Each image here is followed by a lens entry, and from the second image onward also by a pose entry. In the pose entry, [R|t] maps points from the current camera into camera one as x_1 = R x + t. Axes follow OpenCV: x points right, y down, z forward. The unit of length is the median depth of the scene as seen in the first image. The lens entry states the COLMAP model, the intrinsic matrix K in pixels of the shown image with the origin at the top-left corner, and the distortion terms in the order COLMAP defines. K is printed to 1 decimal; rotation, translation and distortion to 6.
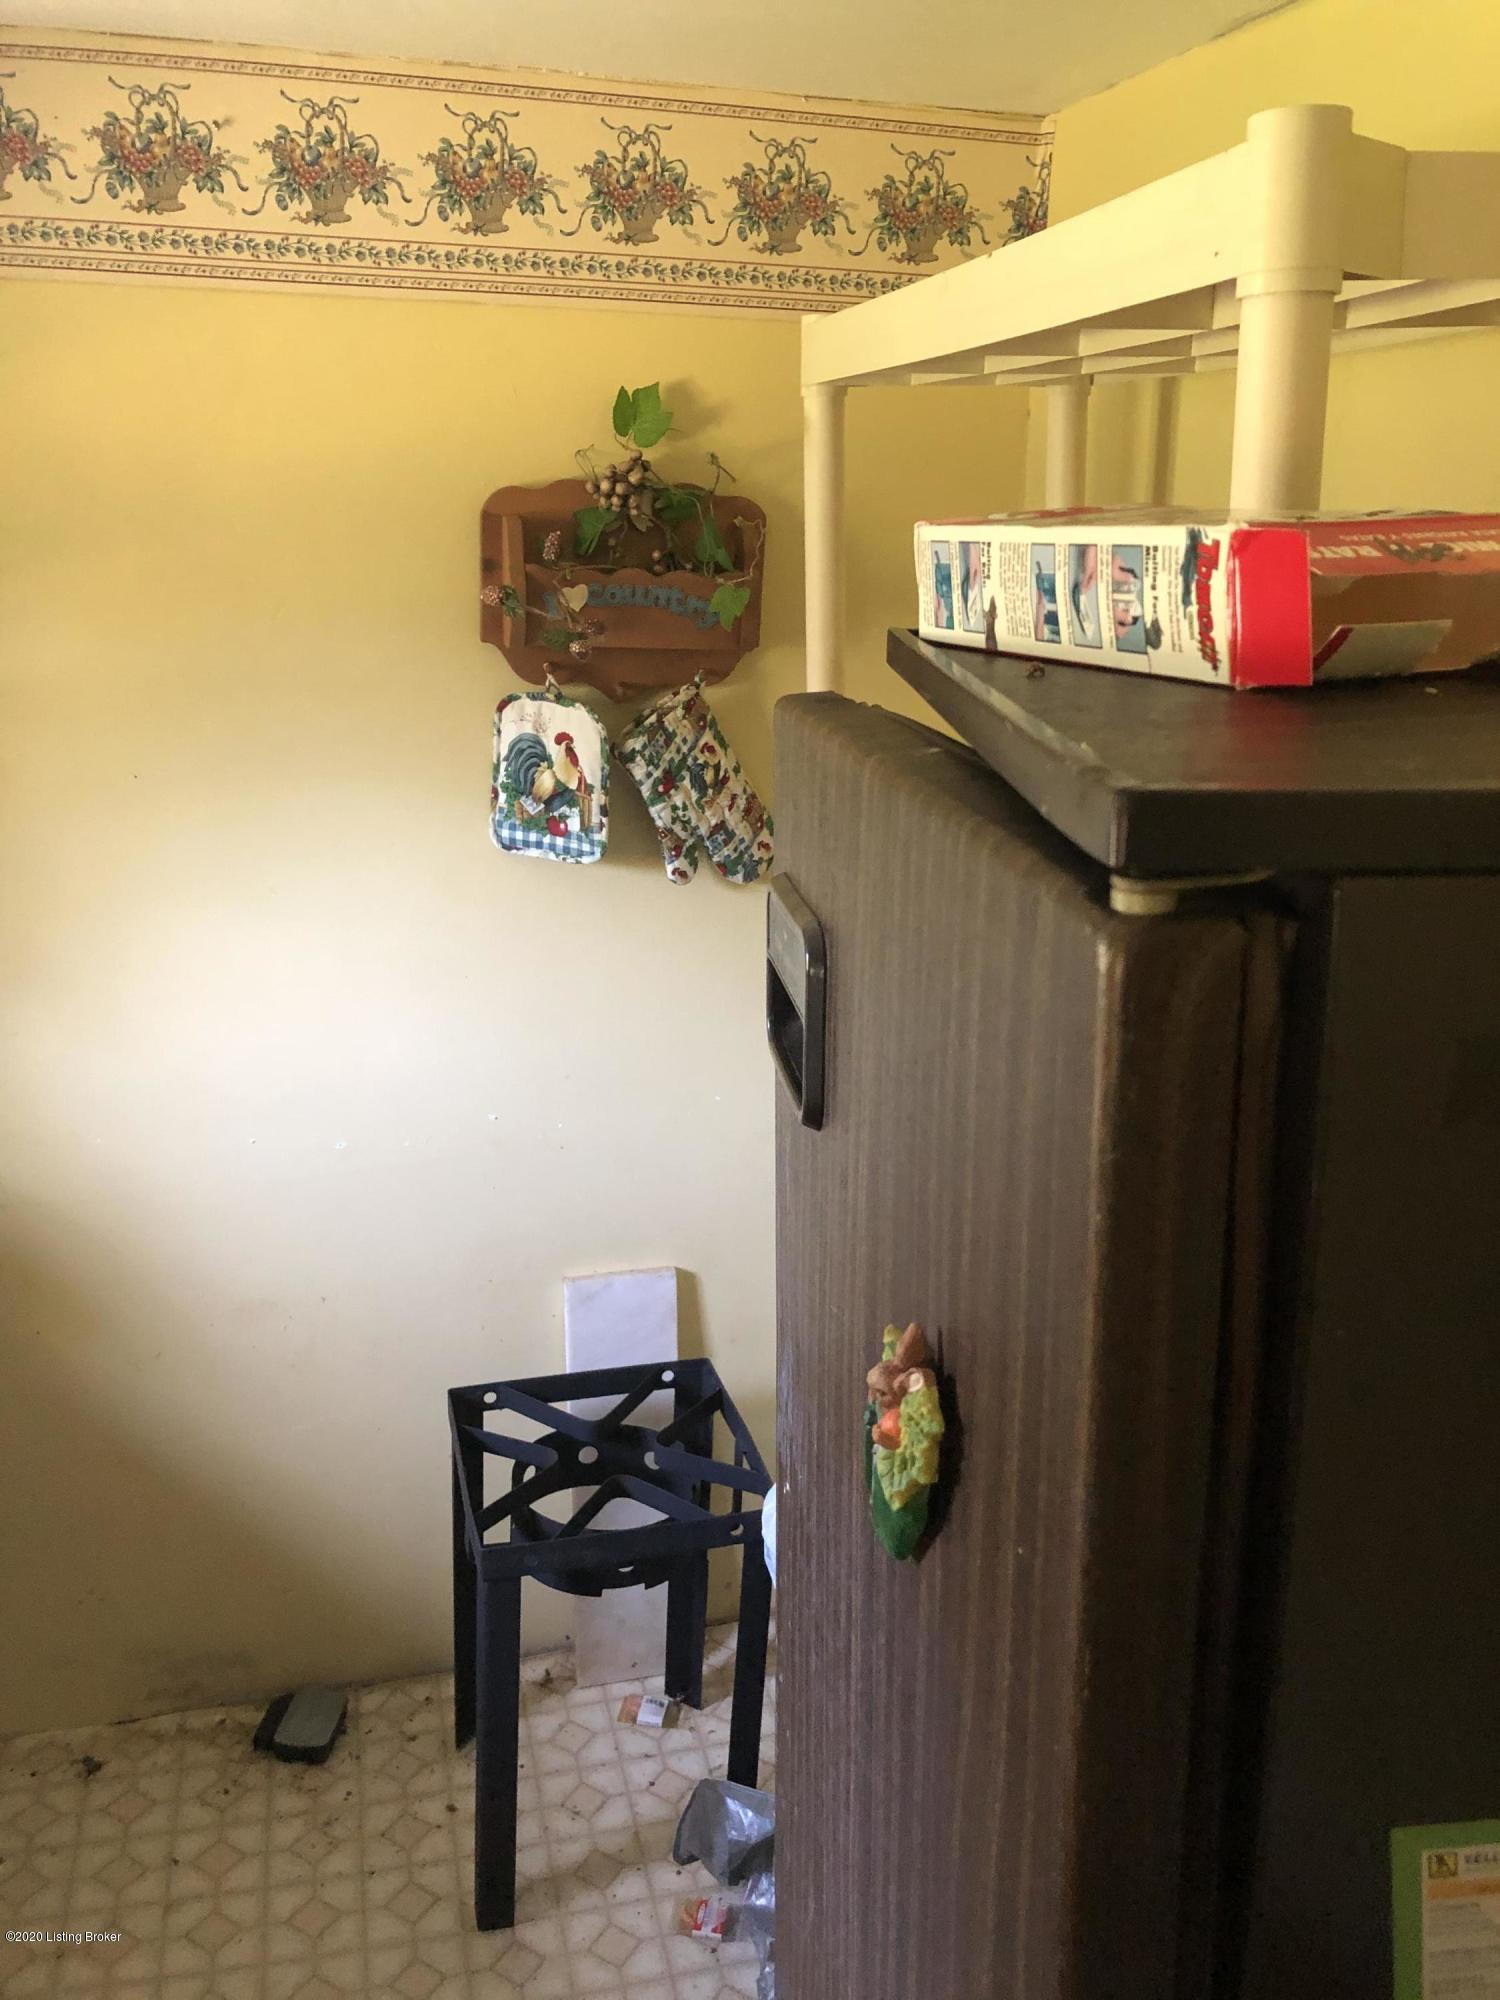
lens RADIAL K [[1648.3, 0, 764.1], [0, 1648.3, 1007.5], [0, 0, 1]] dist [0.048222, -0.069691]
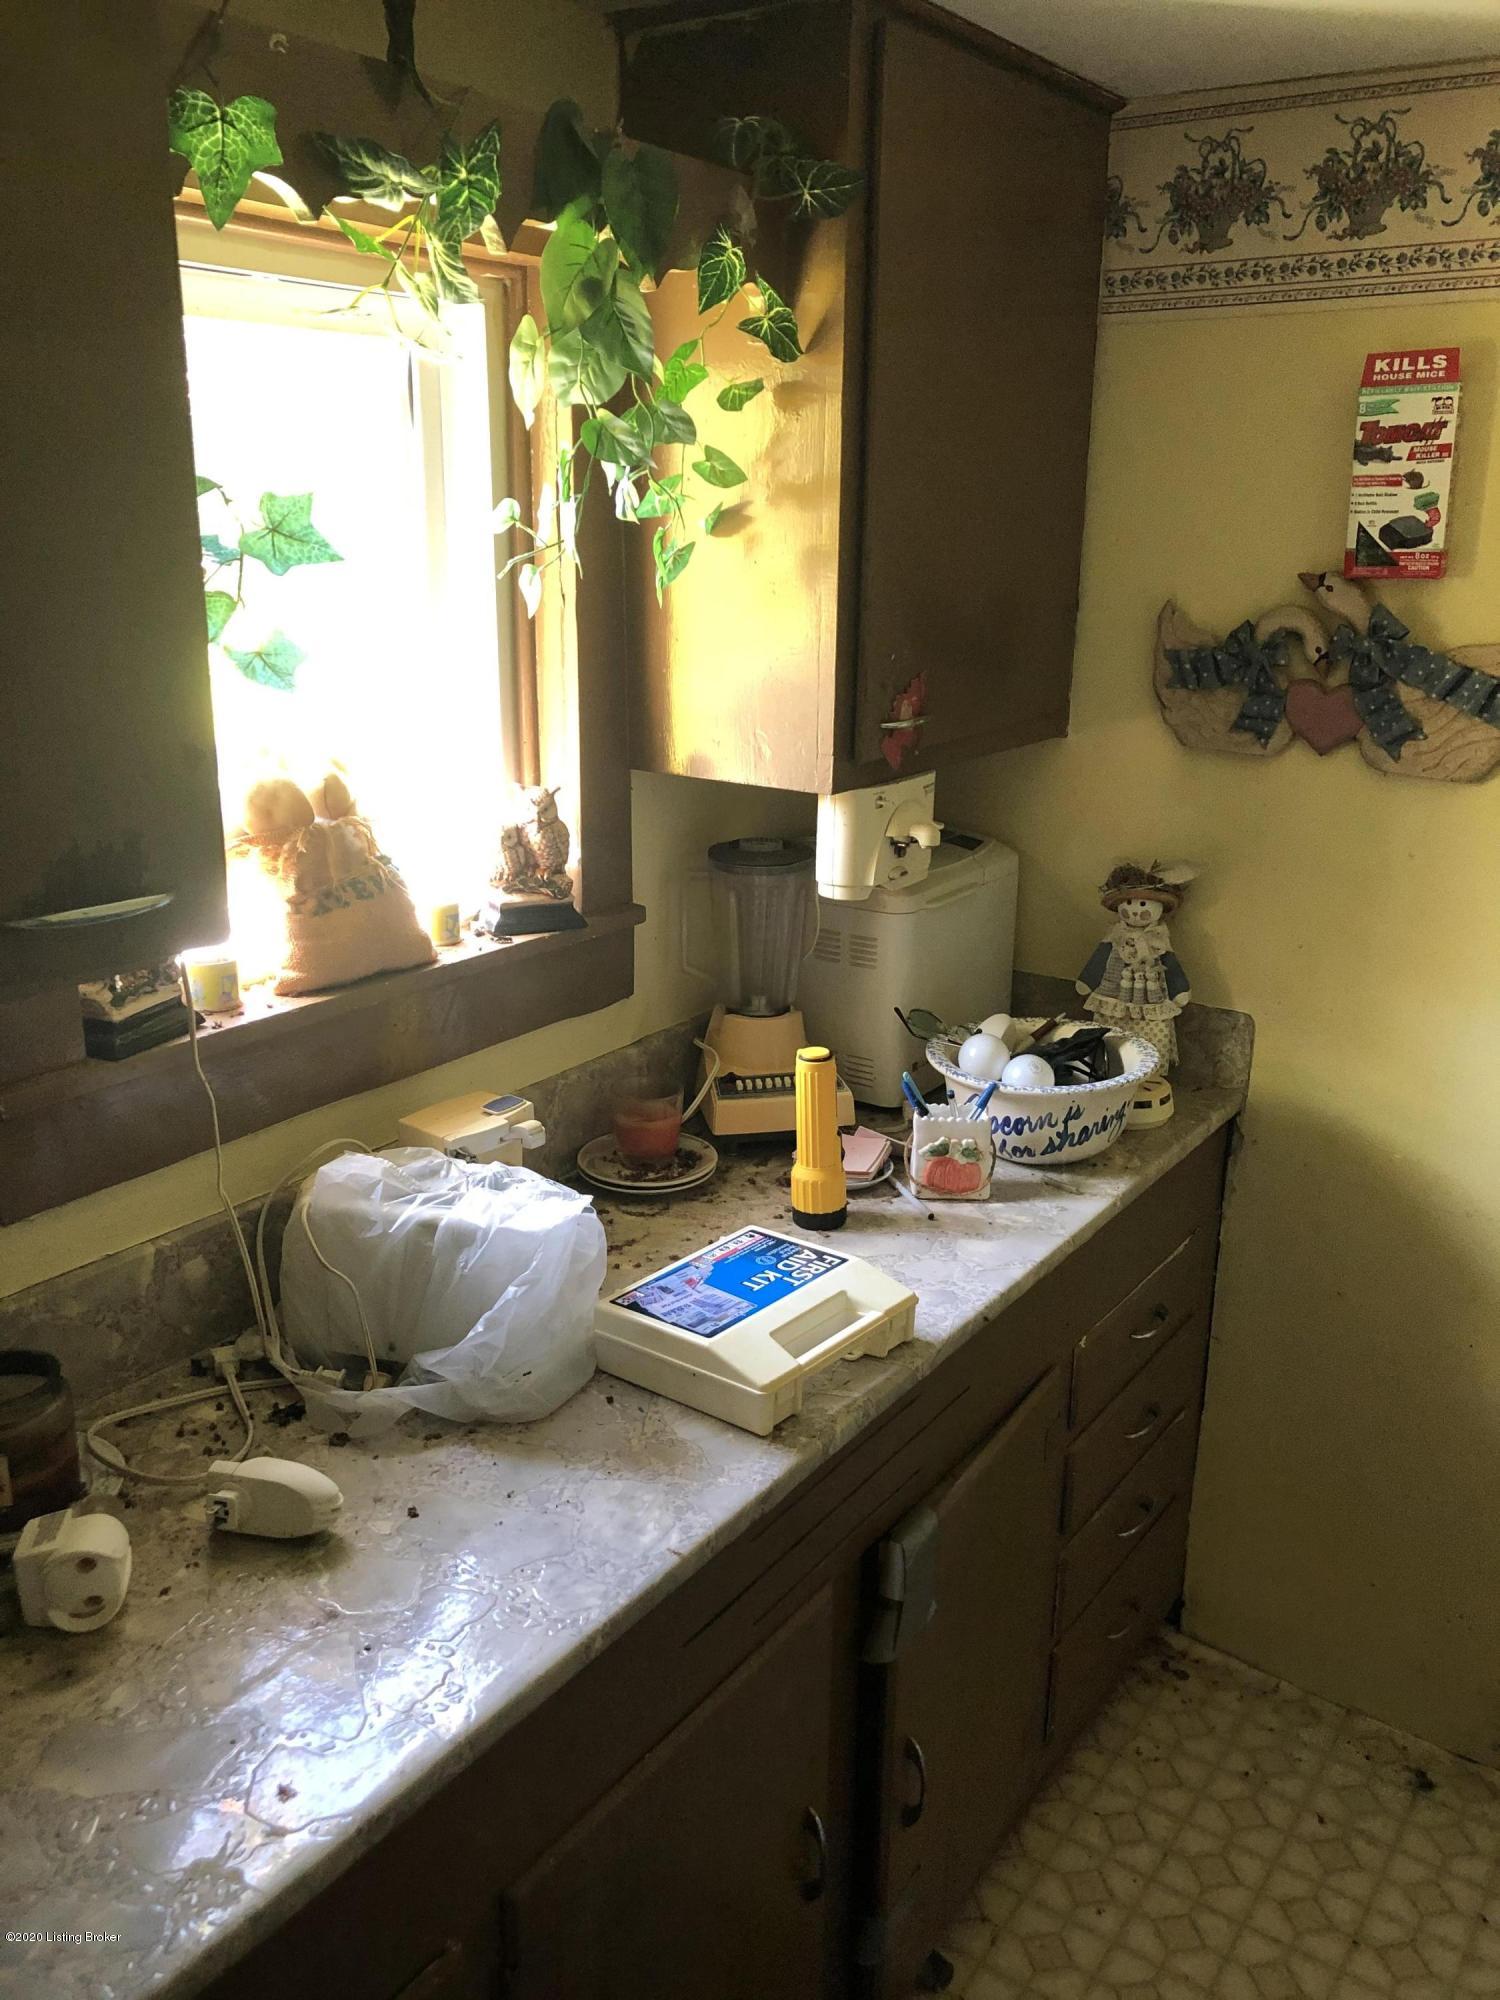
lens RADIAL K [[1648.3, 0, 758.1], [0, 1648.3, 994.3], [0, 0, 1]] dist [0.048222, -0.069691]
pose [[0.626690, 0.201226, -0.752839, 0.506672], [-0.213233, 0.973495, 0.082702, -0.042979], [0.749527, 0.108701, 0.652988, 0.166092]]
